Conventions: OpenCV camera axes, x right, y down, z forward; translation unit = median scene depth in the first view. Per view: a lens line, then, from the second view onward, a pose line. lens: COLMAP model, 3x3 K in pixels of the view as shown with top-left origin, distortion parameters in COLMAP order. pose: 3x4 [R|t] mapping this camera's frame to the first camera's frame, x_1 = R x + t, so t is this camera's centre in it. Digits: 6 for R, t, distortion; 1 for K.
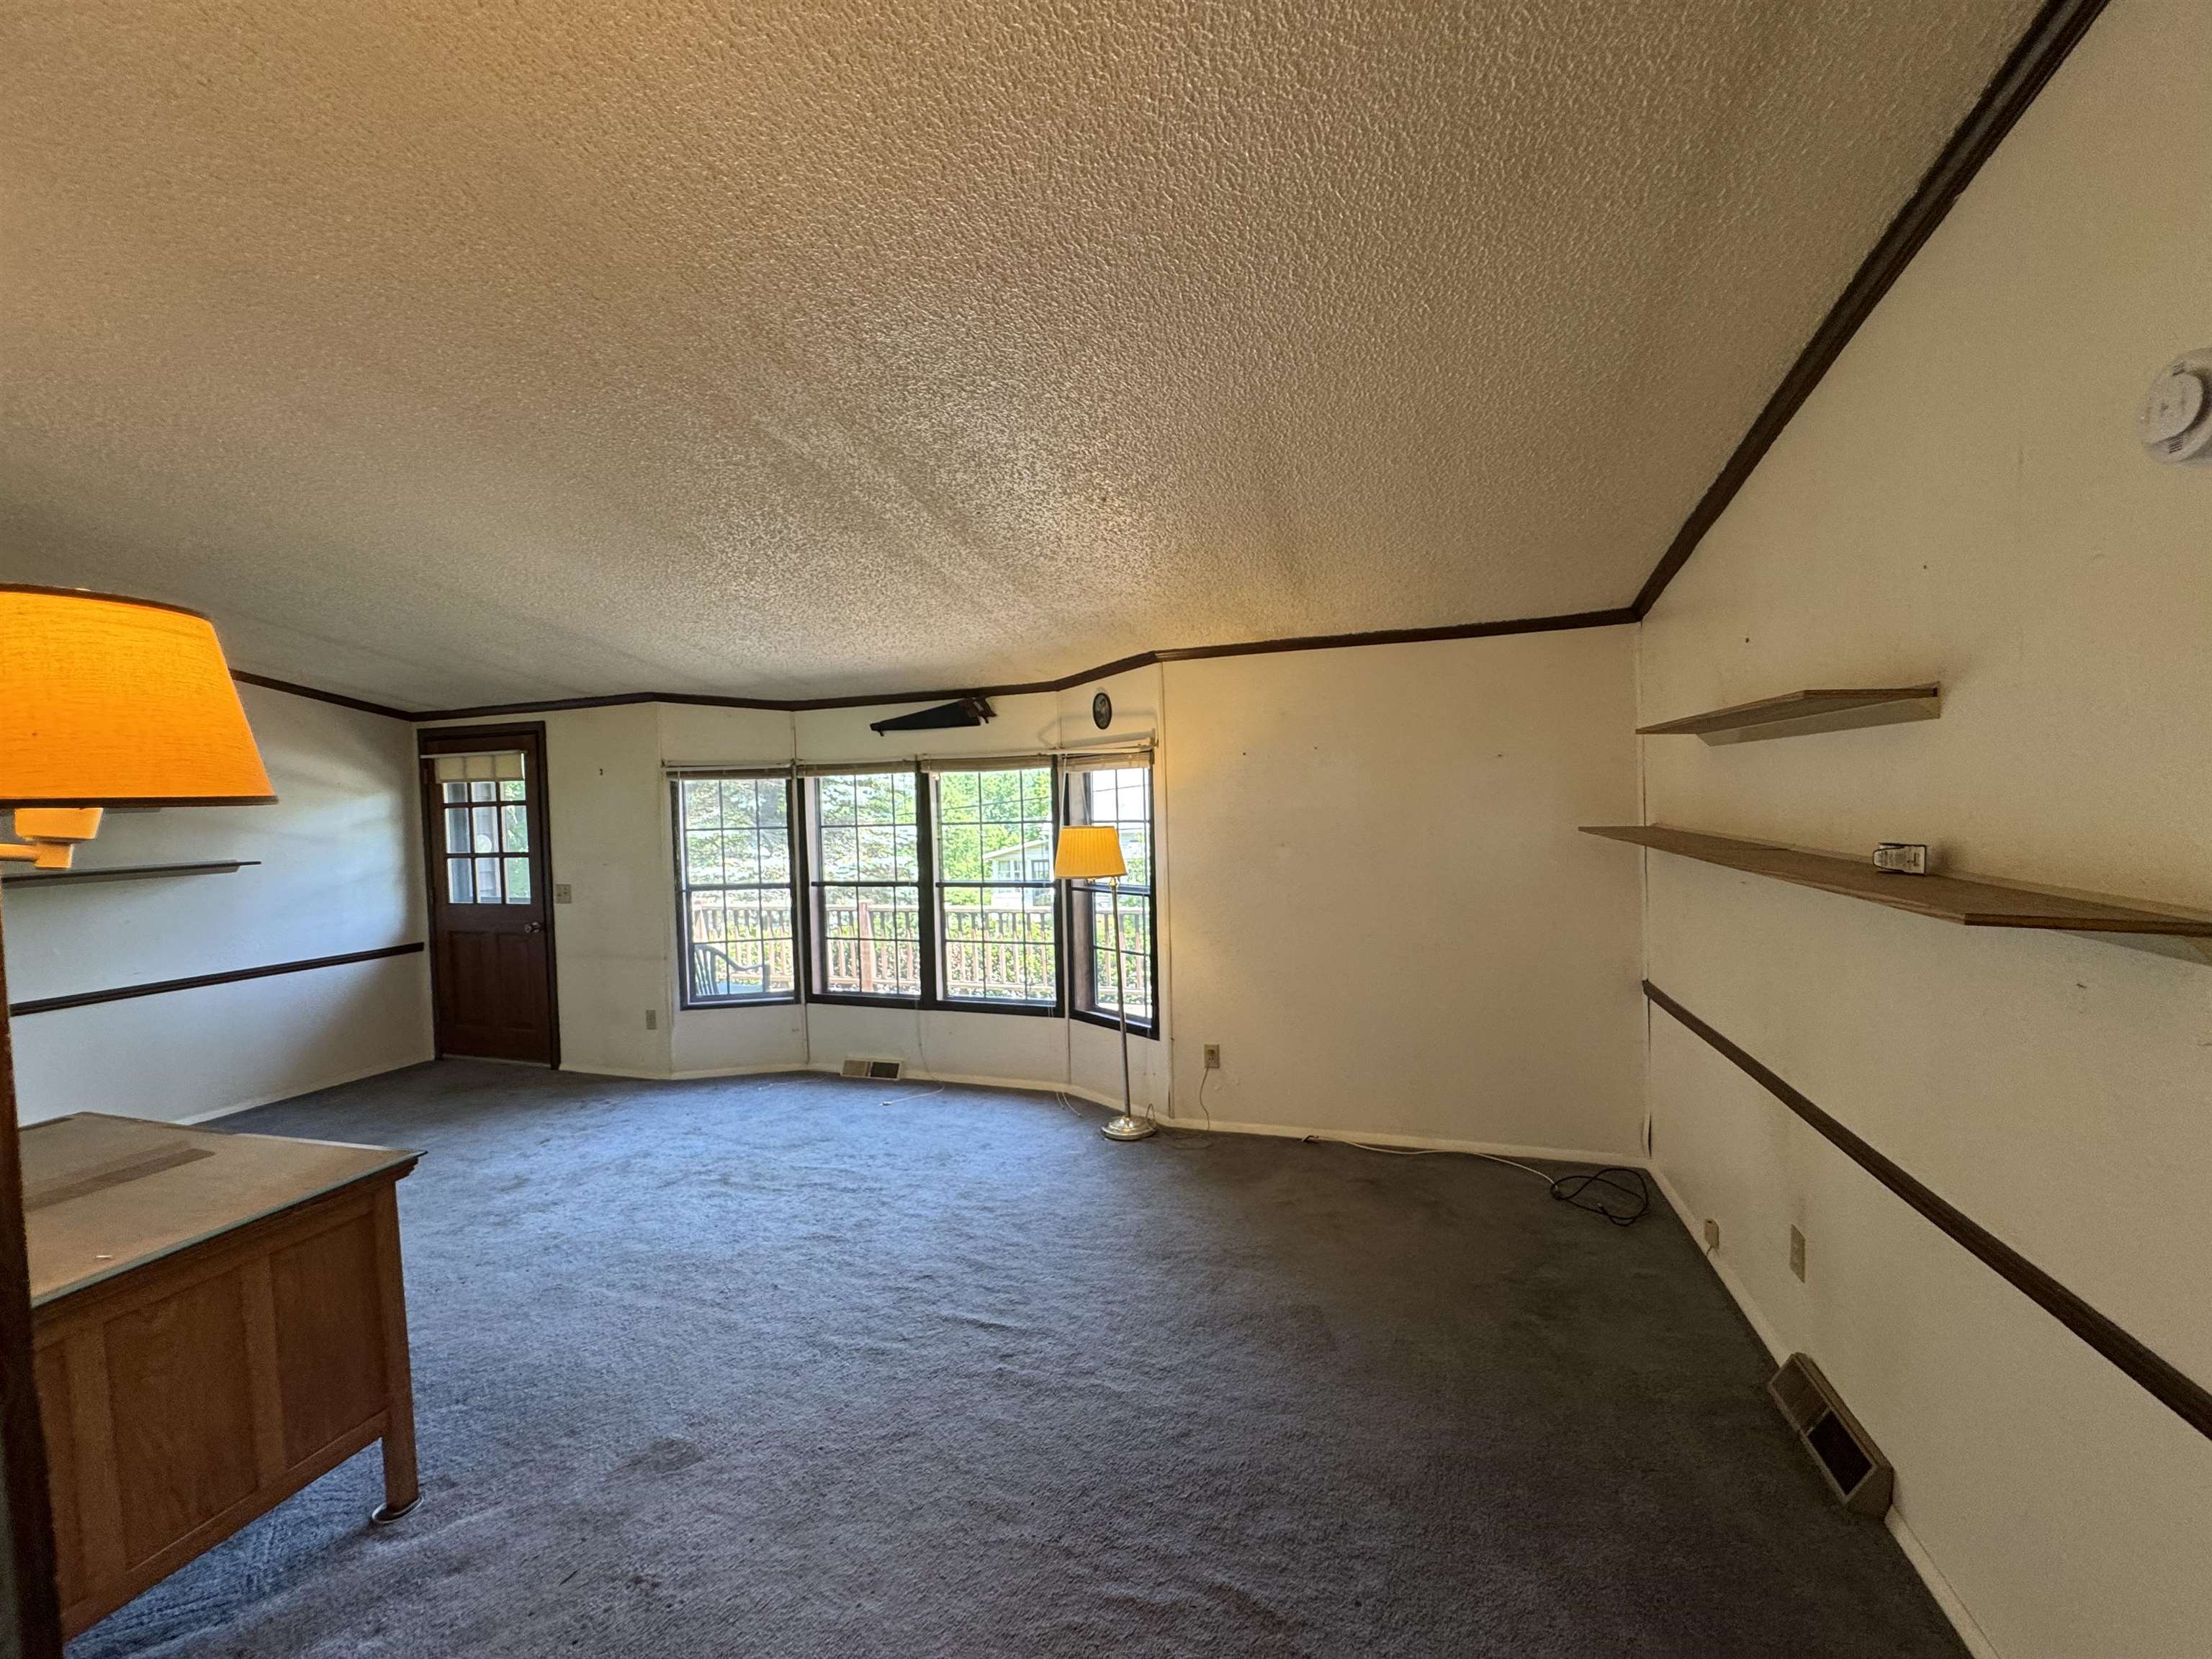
lens RADIAL K [[885.8, 0, 1103.8], [0, 885.8, 831.0], [0, 0, 1]] dist [-0.004921, 0.000485]
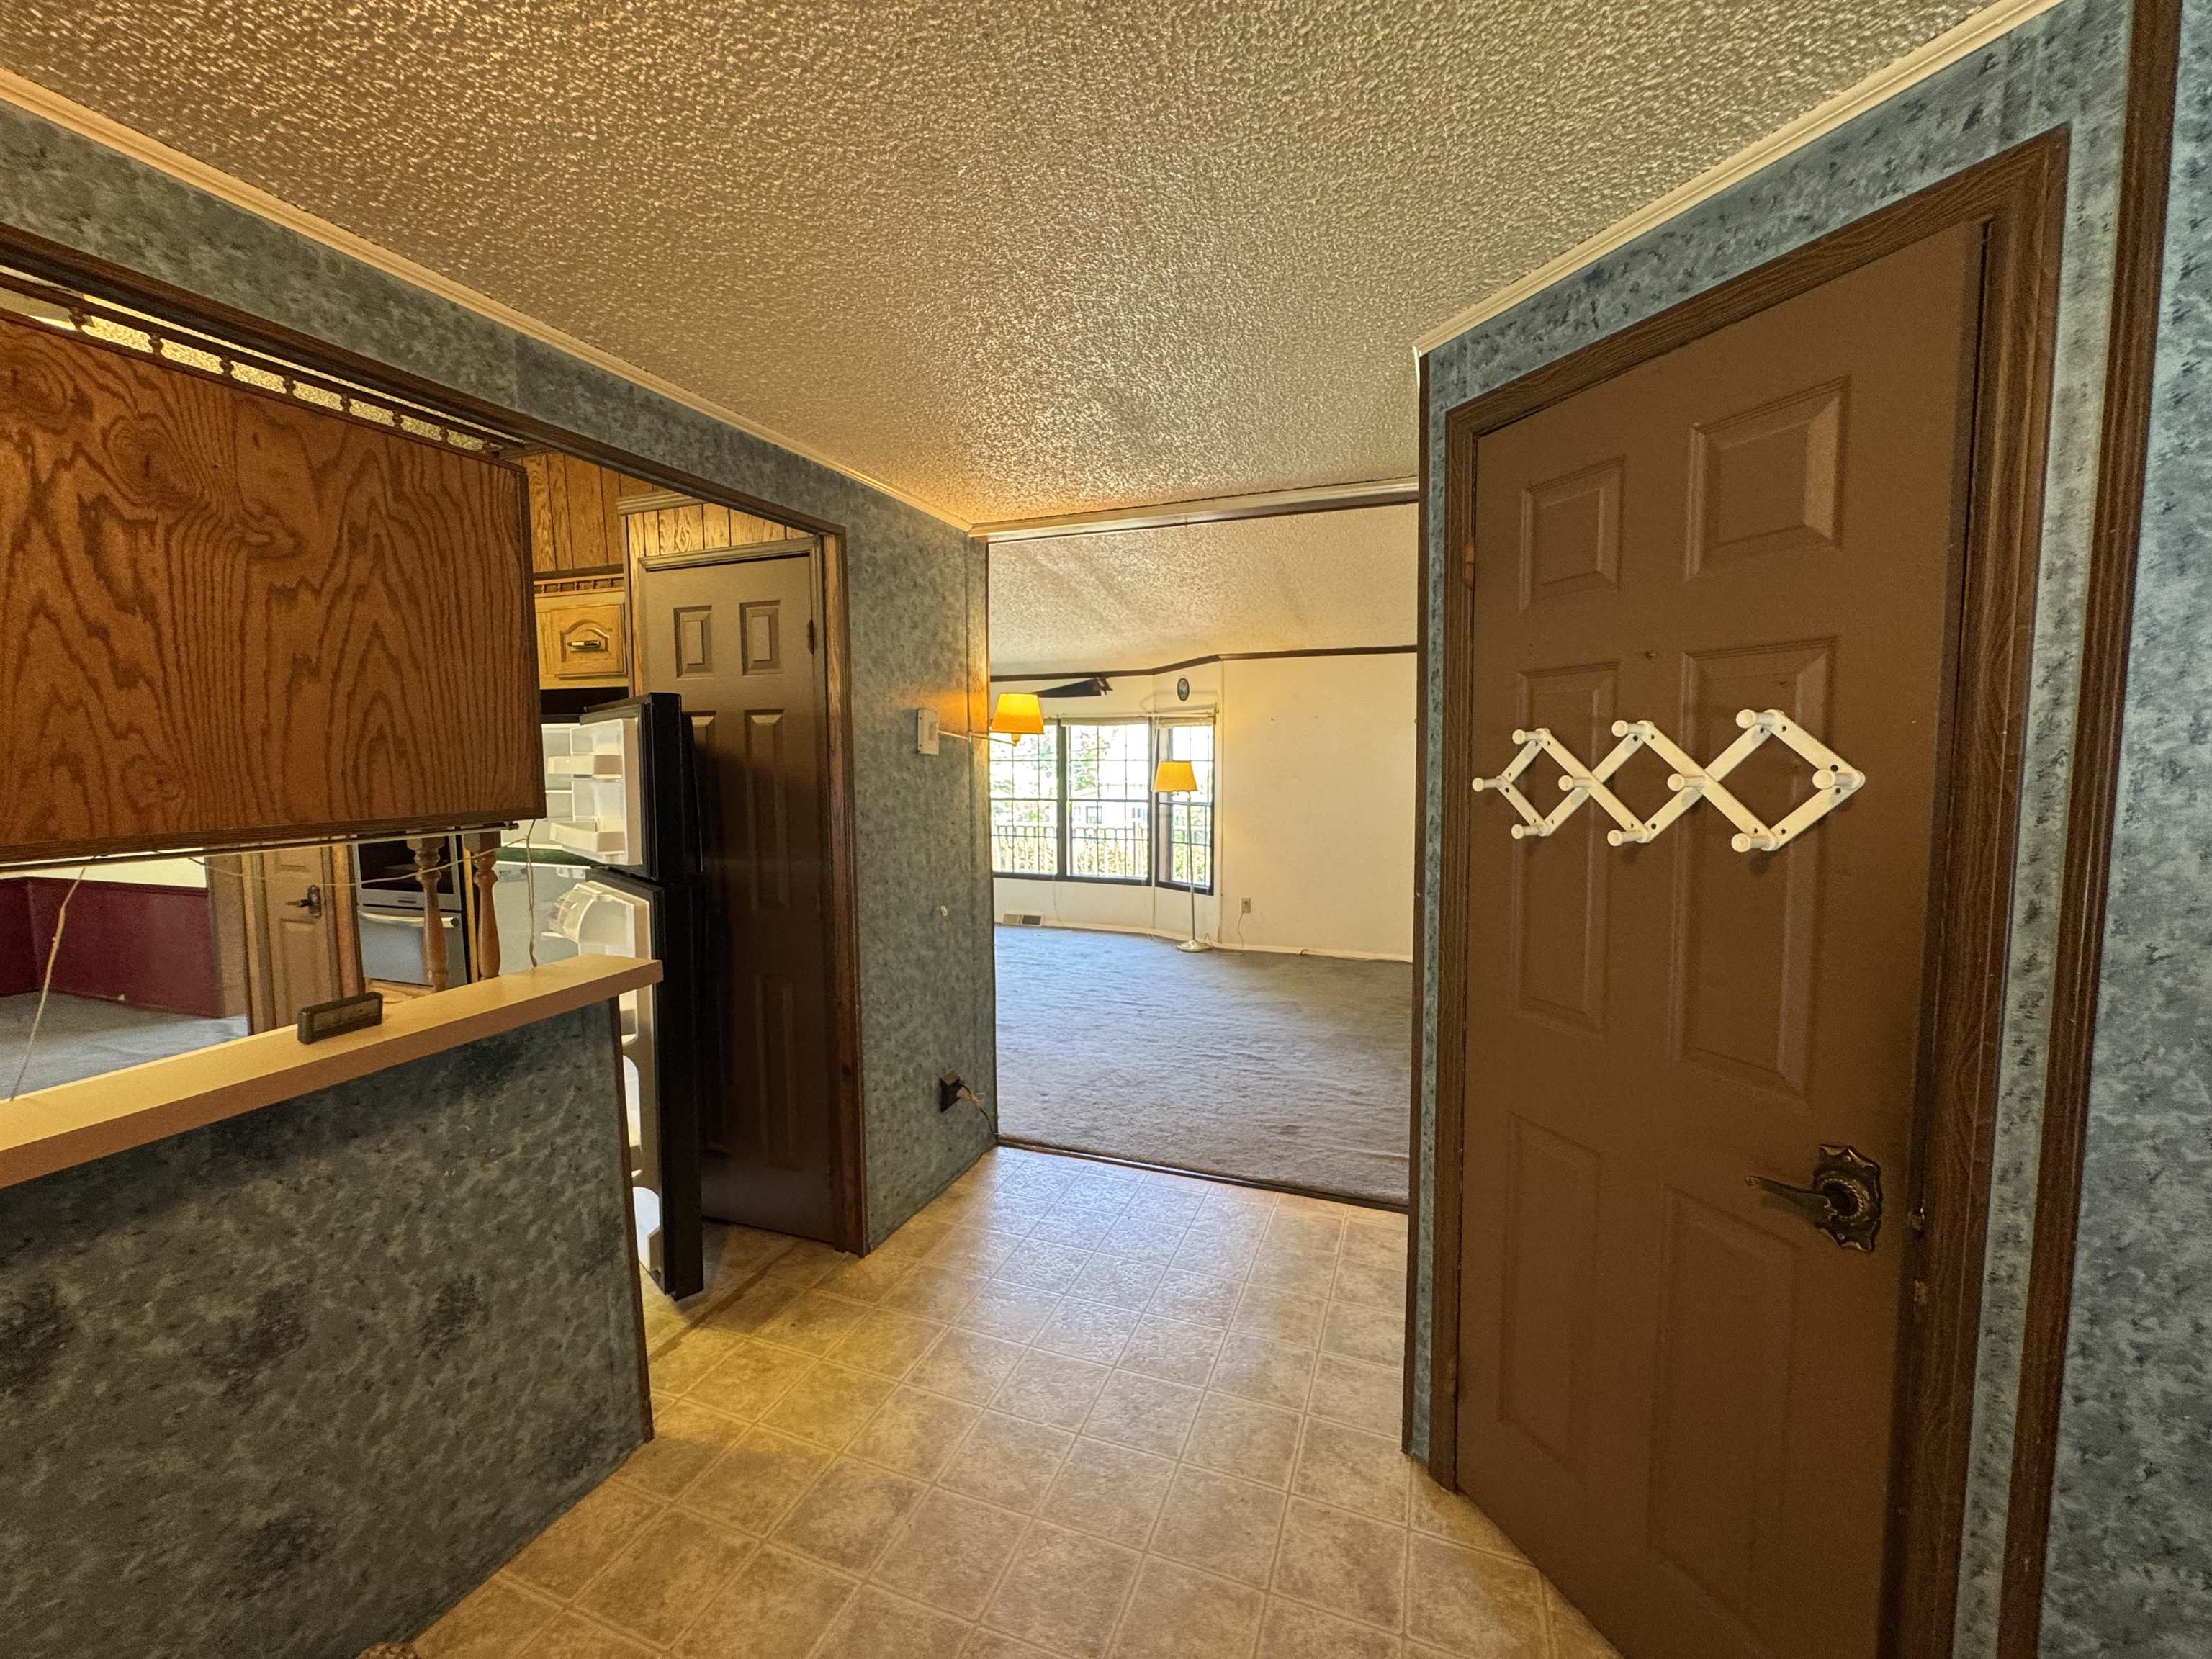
lens RADIAL K [[885.8, 0, 1103.8], [0, 885.8, 831.0], [0, 0, 1]] dist [-0.004921, 0.000485]
pose [[0.998478, 0.027669, -0.047705, -0.057067], [-0.025147, 0.998295, 0.052680, 0.033531], [0.049081, -0.051400, 0.997471, -0.553087]]
